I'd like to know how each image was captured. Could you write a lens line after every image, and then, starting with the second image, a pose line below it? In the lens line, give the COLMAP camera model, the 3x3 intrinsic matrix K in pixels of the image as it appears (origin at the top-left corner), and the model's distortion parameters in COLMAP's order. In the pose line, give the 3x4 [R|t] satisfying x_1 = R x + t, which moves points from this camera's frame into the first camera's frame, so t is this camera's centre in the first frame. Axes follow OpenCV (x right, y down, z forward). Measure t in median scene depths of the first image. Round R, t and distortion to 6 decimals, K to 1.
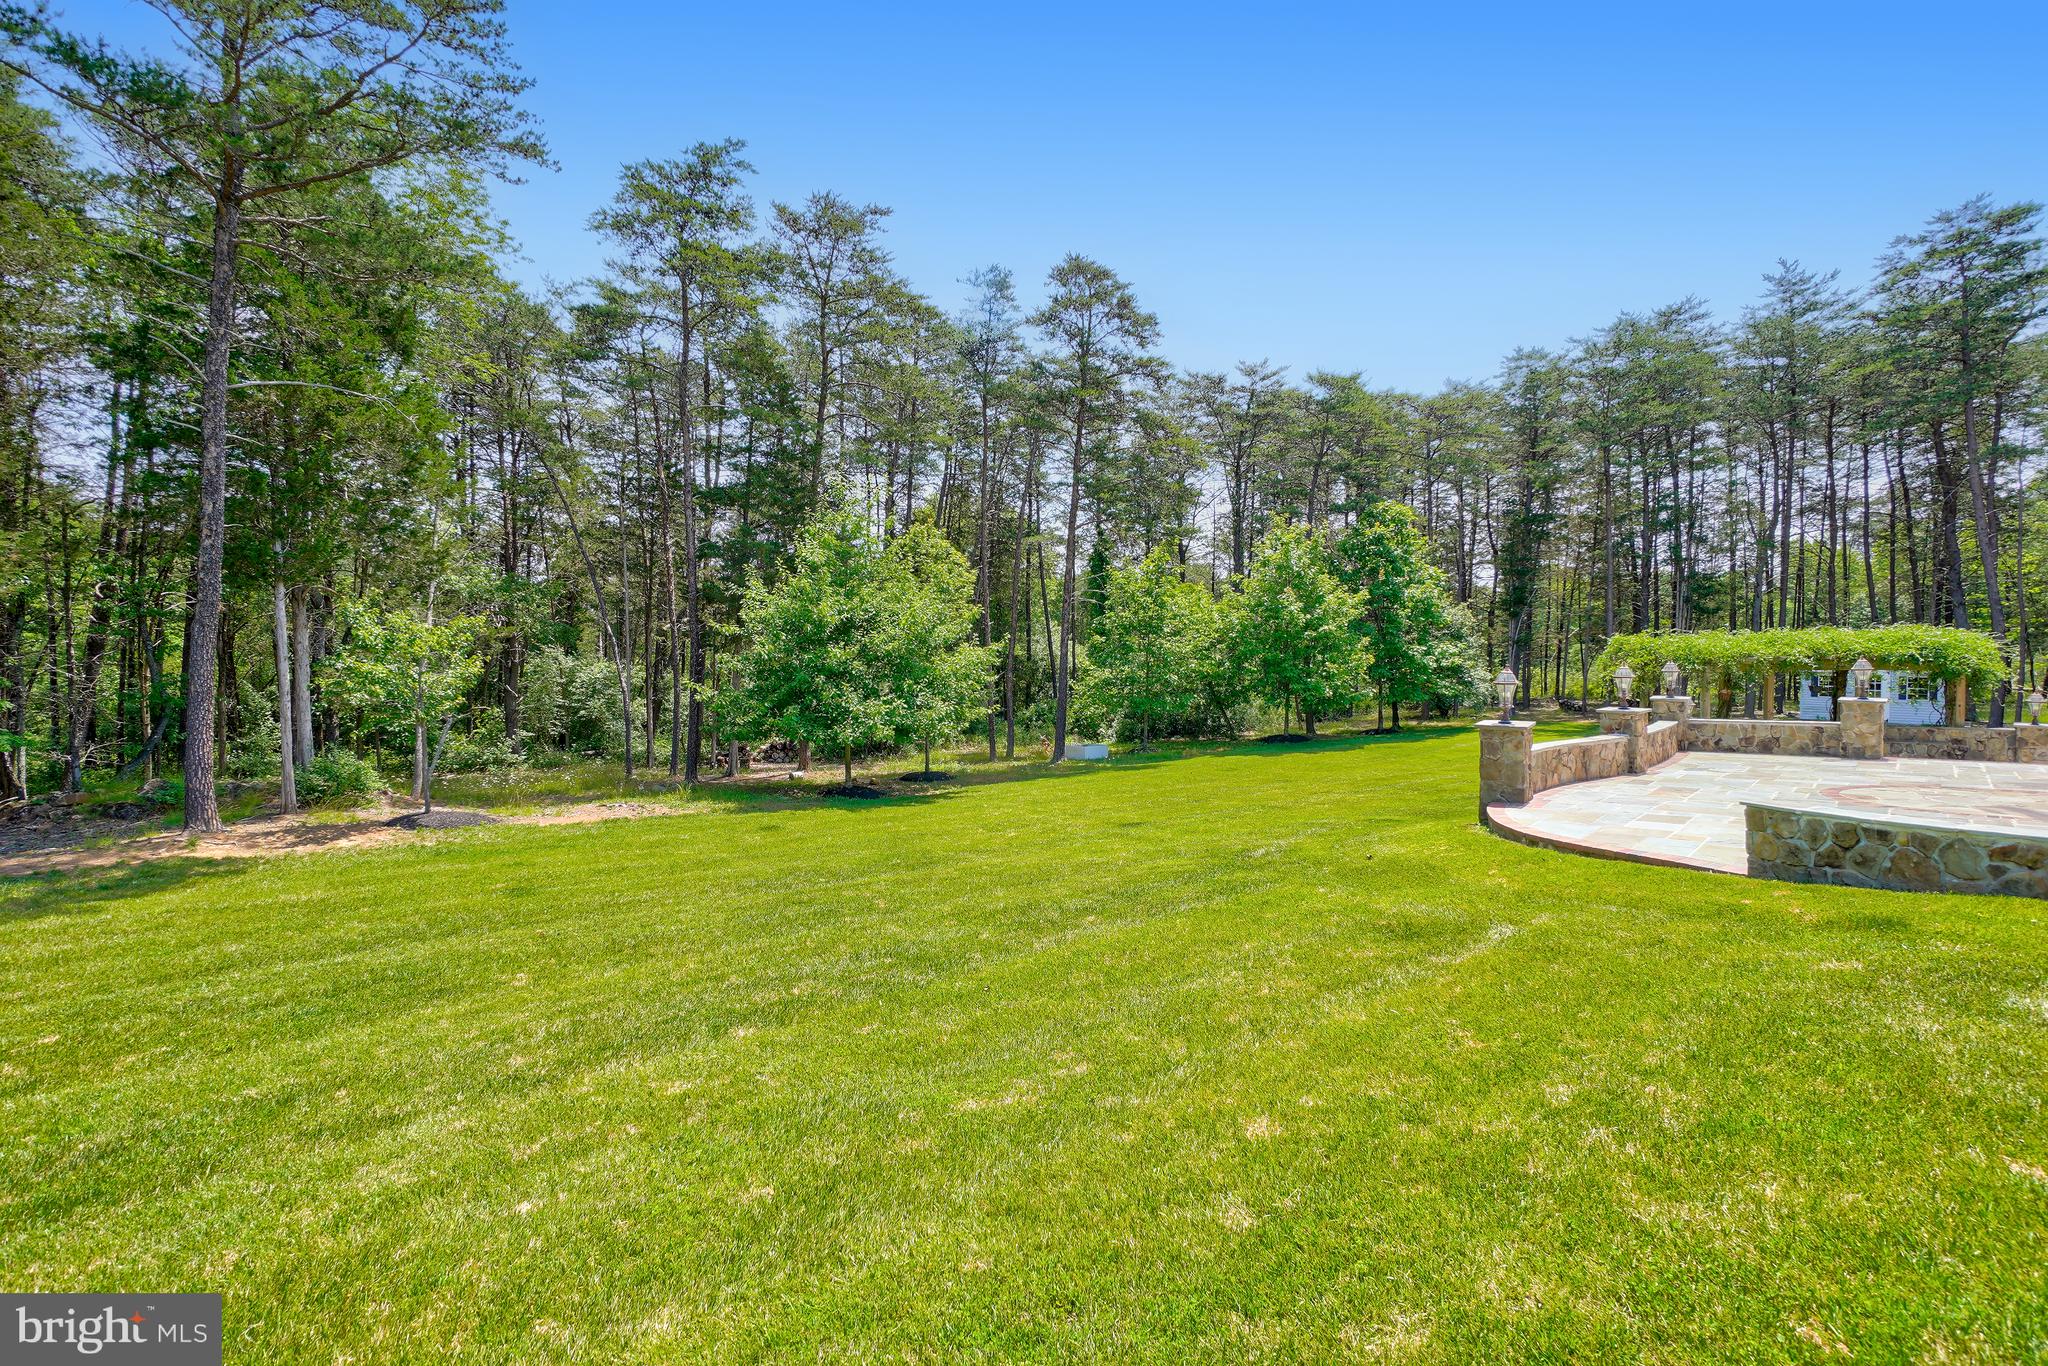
lens RADIAL K [[885.1, 0, 1030.5], [0, 885.1, 694.4], [0, 0, 1]] dist [-0.001330, 0.000616]
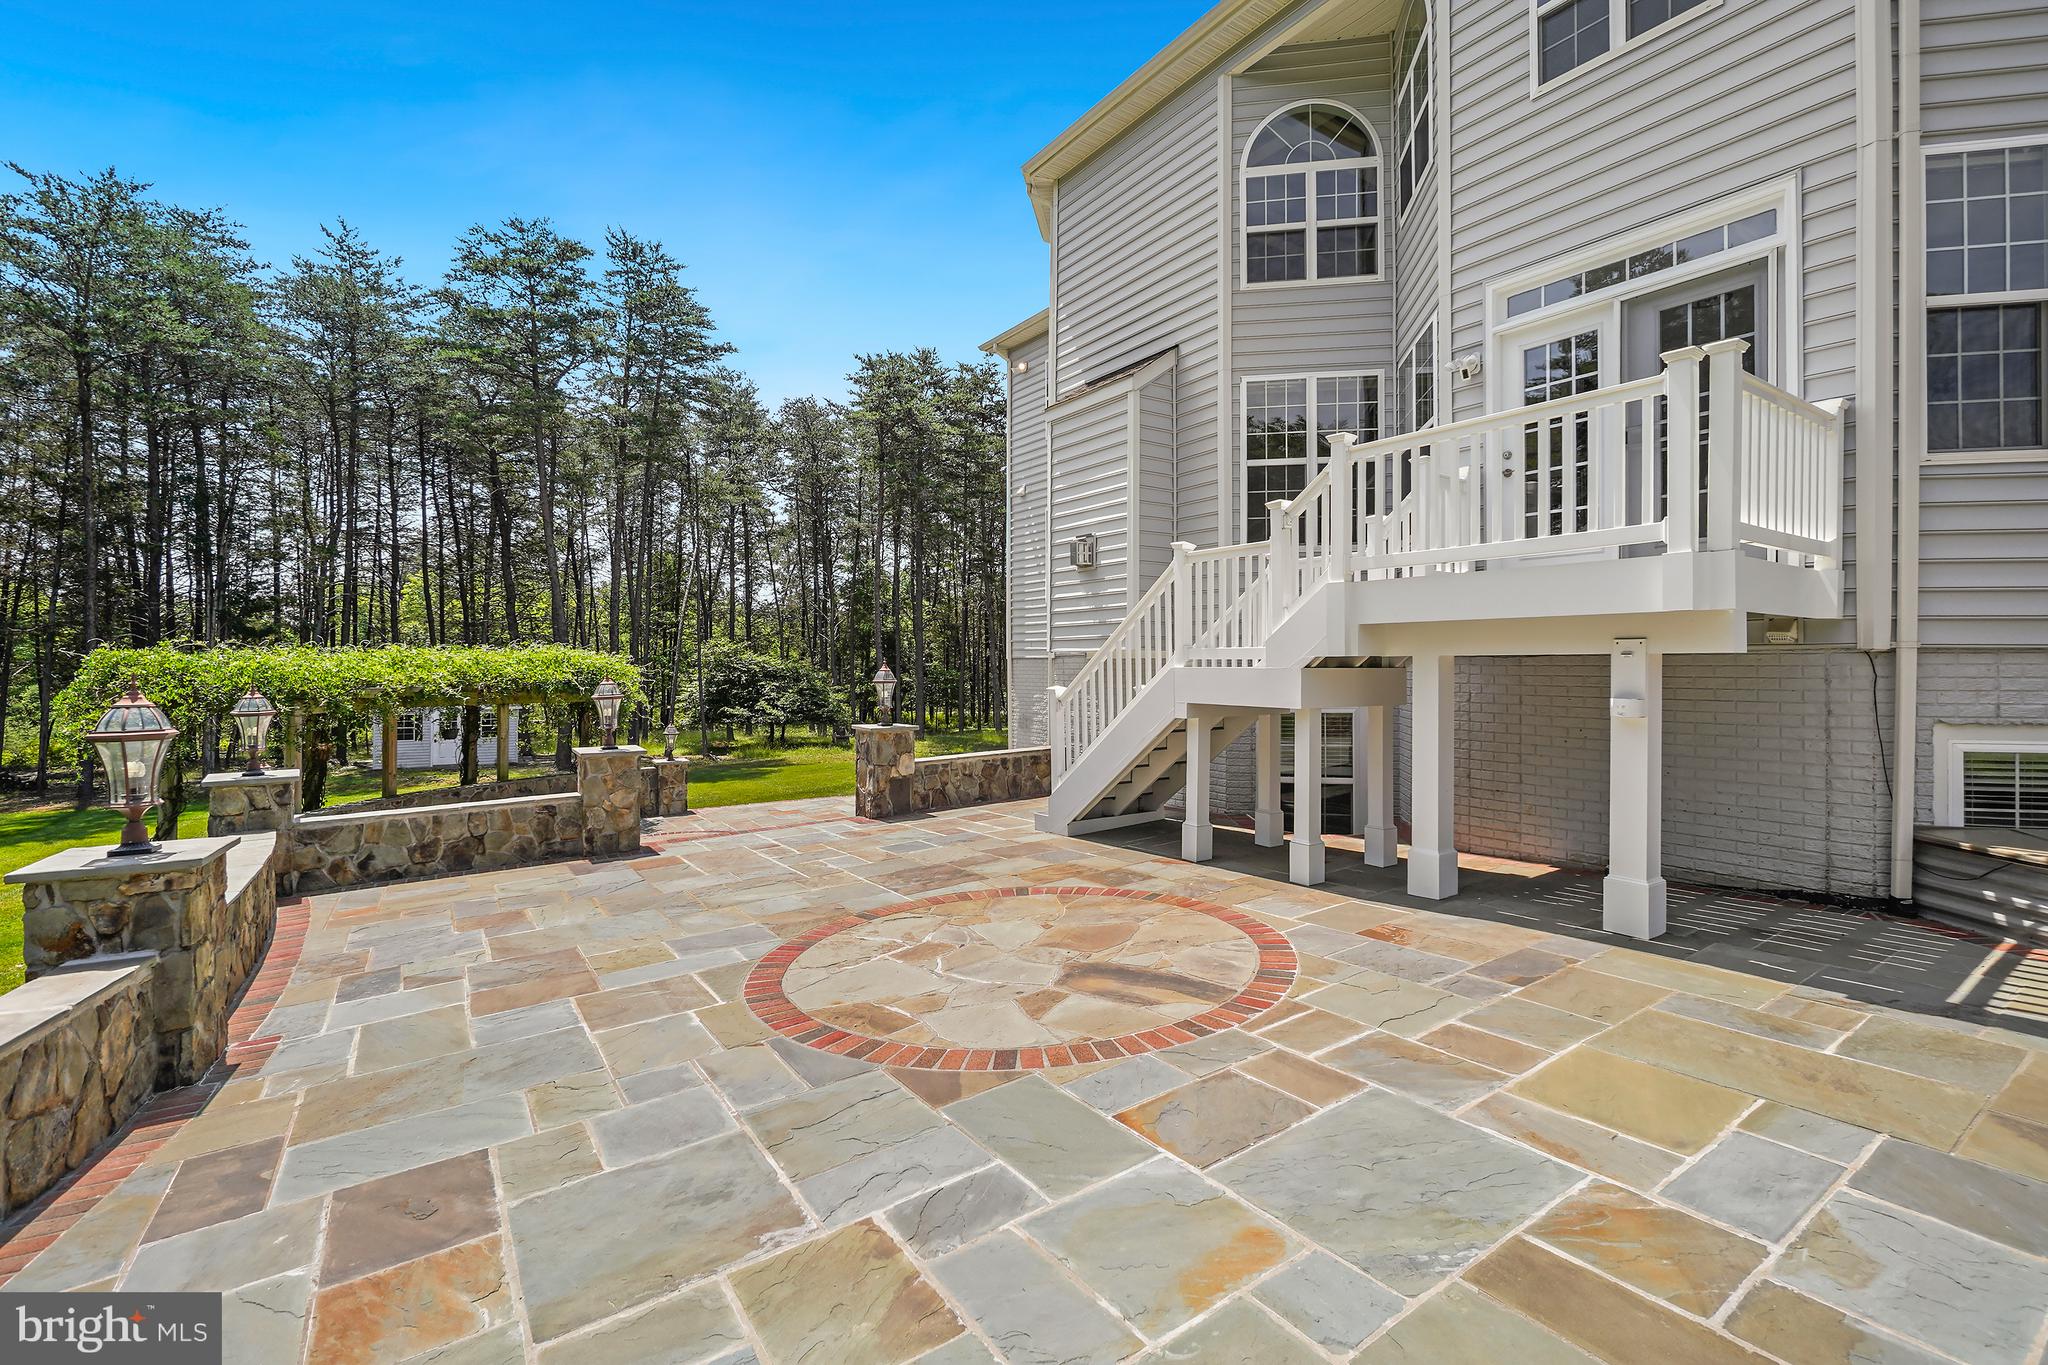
lens RADIAL K [[923.1, 0, 1028.5], [0, 923.1, 624.8], [0, 0, 1]] dist [0.001304, 0.000489]
pose [[0.199429, 0.060216, 0.978060, 0.224704], [0.064671, 0.995125, -0.074454, -0.006757], [-0.977776, 0.078101, 0.194563, 0.340703]]
